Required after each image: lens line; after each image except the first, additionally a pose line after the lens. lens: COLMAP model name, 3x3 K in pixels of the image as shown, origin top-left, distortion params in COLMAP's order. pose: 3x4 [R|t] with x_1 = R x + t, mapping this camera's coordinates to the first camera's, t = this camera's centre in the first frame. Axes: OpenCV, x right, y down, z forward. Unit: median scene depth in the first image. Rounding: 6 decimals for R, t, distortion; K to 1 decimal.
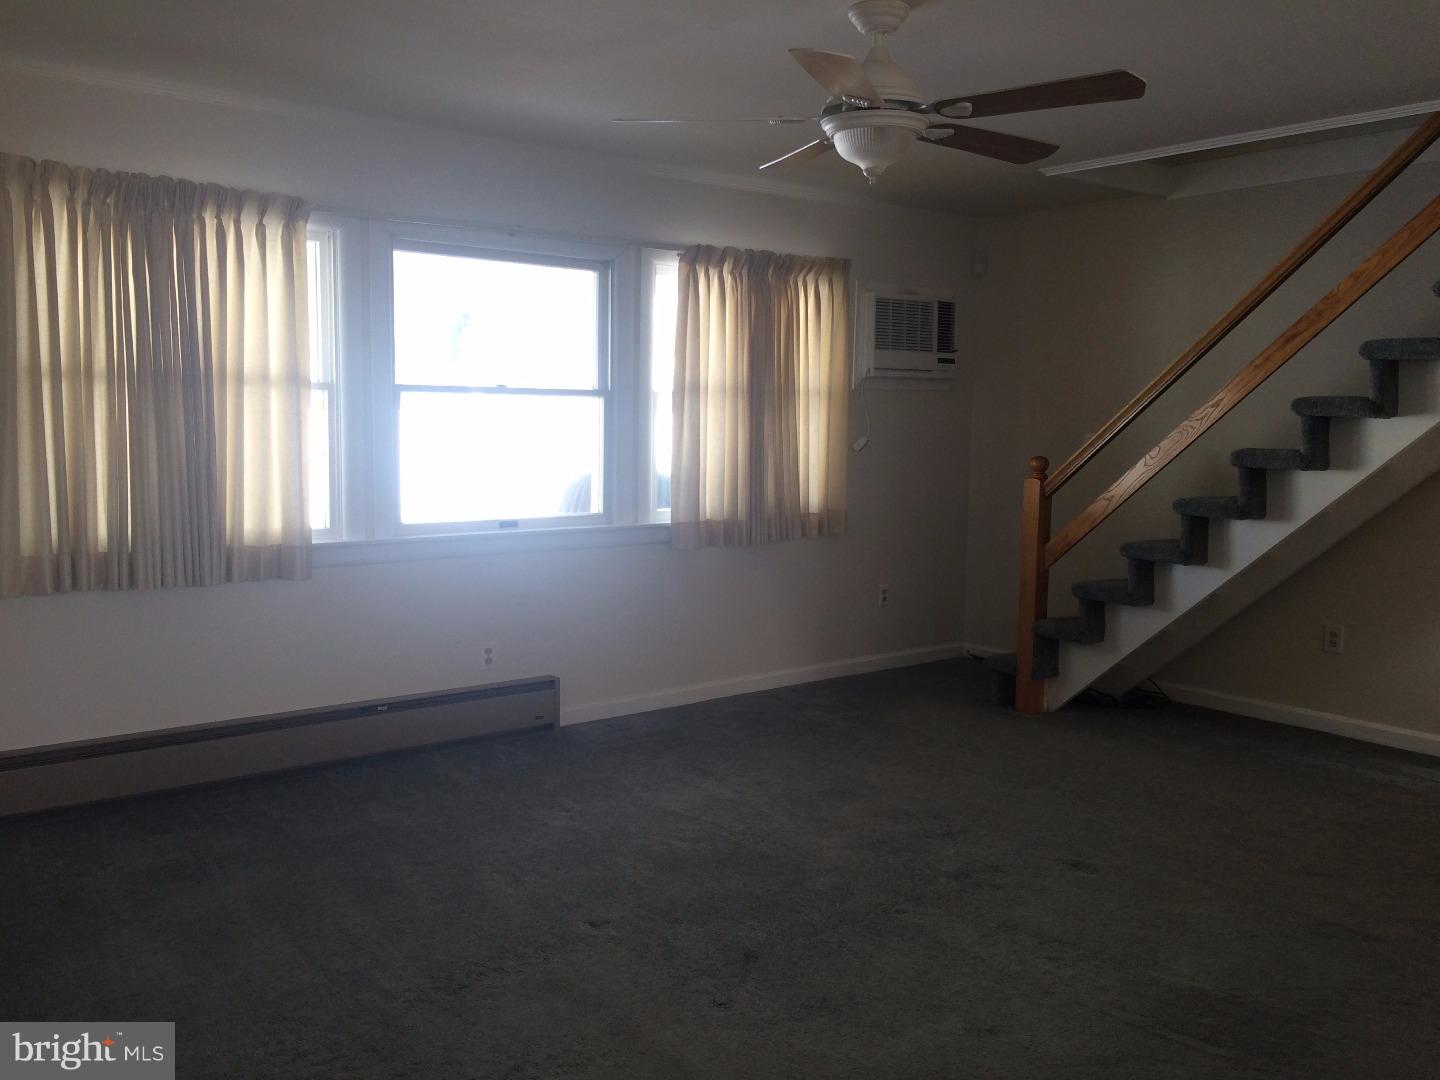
lens RADIAL K [[1244.3, 0, 720.0], [0, 1244.3, 540.0], [0, 0, 1]] dist [-0.003810, -0.011760]
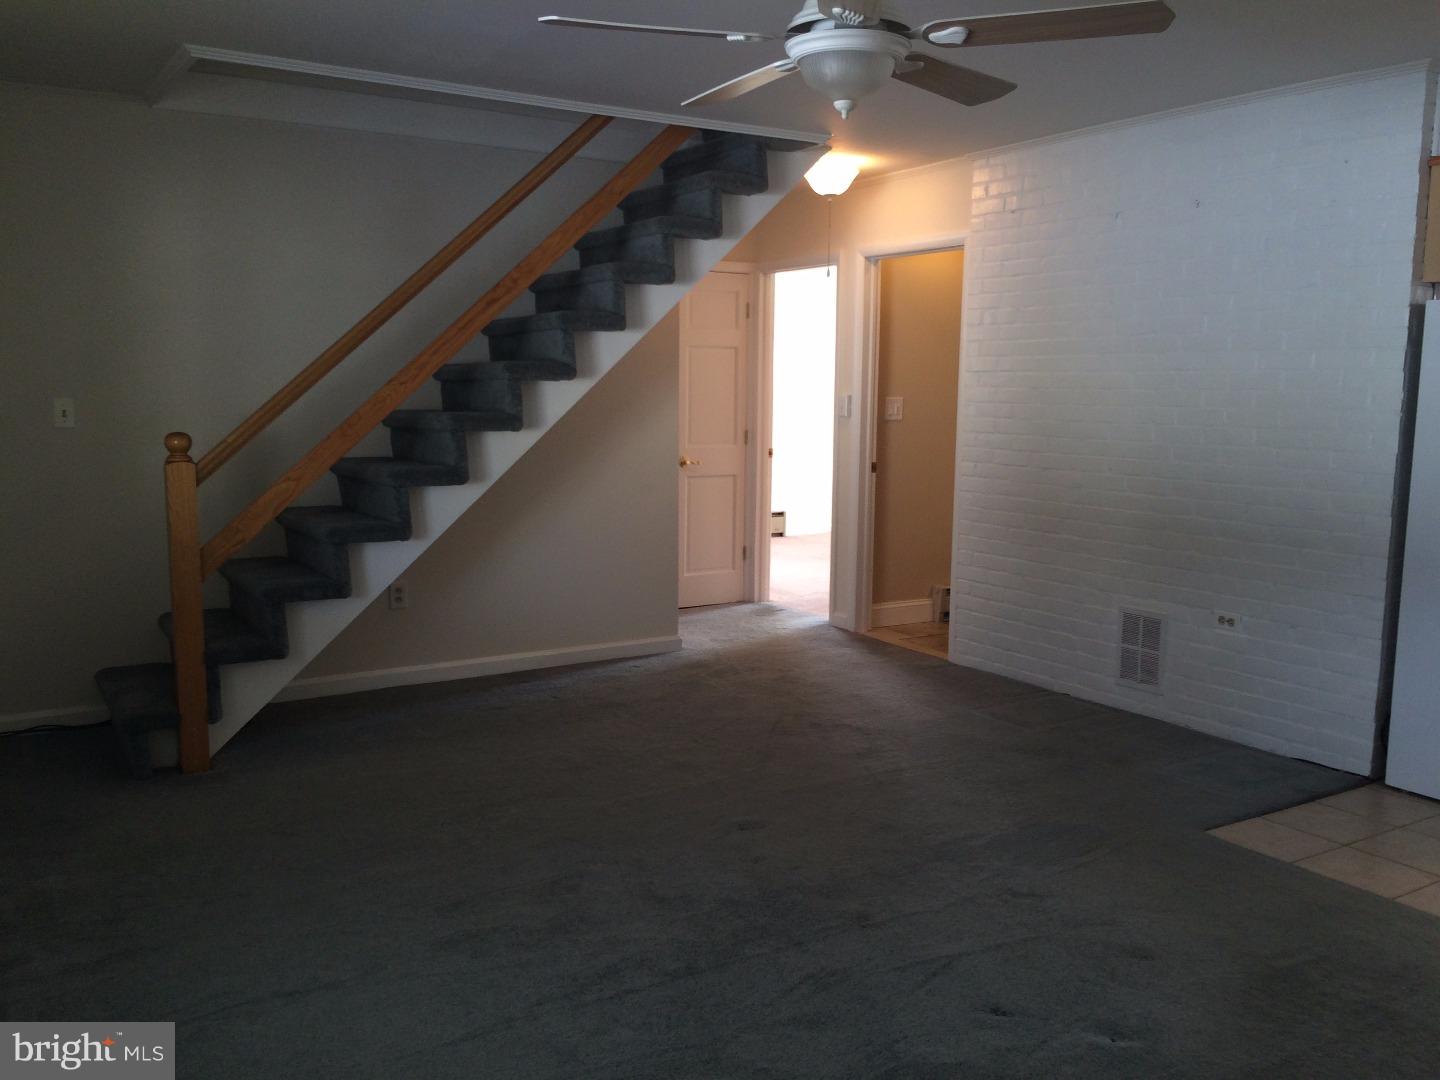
lens RADIAL K [[1229.8, 0, 720.0], [0, 1229.8, 540.0], [0, 0, 1]] dist [0.035215, 0.002157]
pose [[0.101236, -0.141751, 0.984712, -0.841883], [0.093862, 0.986743, 0.132393, -0.132801], [-0.990425, 0.079024, 0.113199, 1.097427]]
